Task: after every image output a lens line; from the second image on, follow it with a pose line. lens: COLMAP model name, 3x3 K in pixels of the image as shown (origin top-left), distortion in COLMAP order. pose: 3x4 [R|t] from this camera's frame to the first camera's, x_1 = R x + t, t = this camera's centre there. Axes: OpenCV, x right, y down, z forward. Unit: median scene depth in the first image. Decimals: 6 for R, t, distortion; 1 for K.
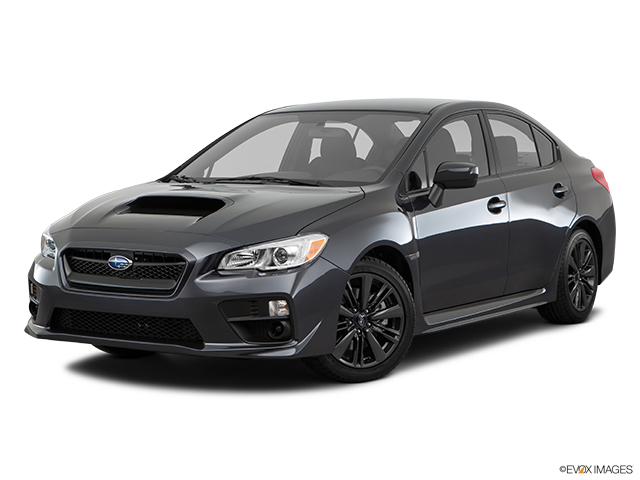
lens RADIAL K [[1222.8, 0, 317.4], [0, 1222.8, 235.5], [0, 0, 1]] dist [0.152903, 0.000000]
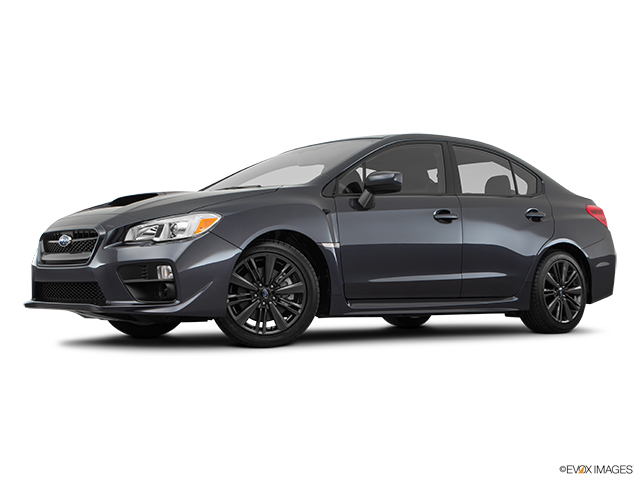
lens RADIAL K [[867.3, 0, 317.4], [0, 867.3, 242.0], [0, 0, 1]] dist [0.035052, 0.000000]
pose [[0.956889, -0.011782, -0.290213, 0.324323], [-0.019732, 0.994232, -0.105425, 0.106938], [0.289782, 0.106606, 0.951137, 0.229466]]
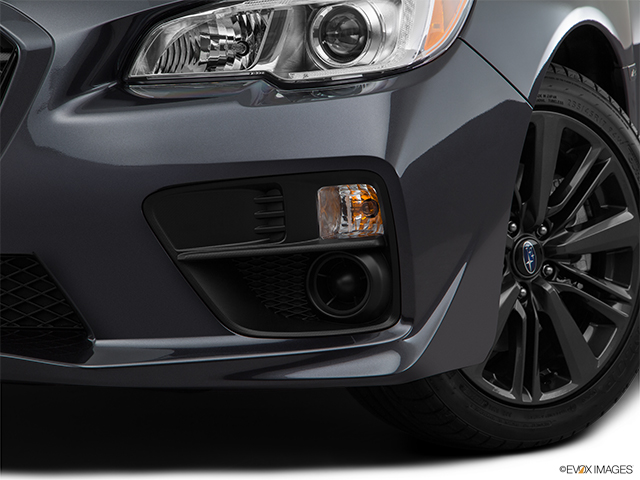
lens RADIAL K [[1883.4, 0, 321.3], [0, 1883.4, 241.5], [0, 0, 1]] dist [0.173868, 0.000000]
pose [[0.982803, -0.019104, 0.183664, -0.110545], [0.012688, 0.999270, 0.036046, 0.046728], [-0.184219, -0.033096, 0.982328, 0.524993]]
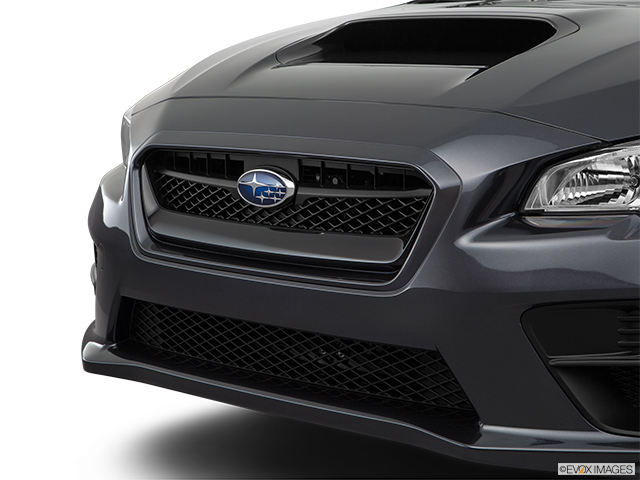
lens RADIAL K [[1632.5, 0, 322.6], [0, 1632.5, 234.9], [0, 0, 1]] dist [0.279067, 0.000000]
pose [[0.971134, 0.021849, -0.237530, -0.024546], [-0.009117, 0.998468, 0.054567, 0.008885], [0.238359, -0.050826, 0.969846, 0.501117]]
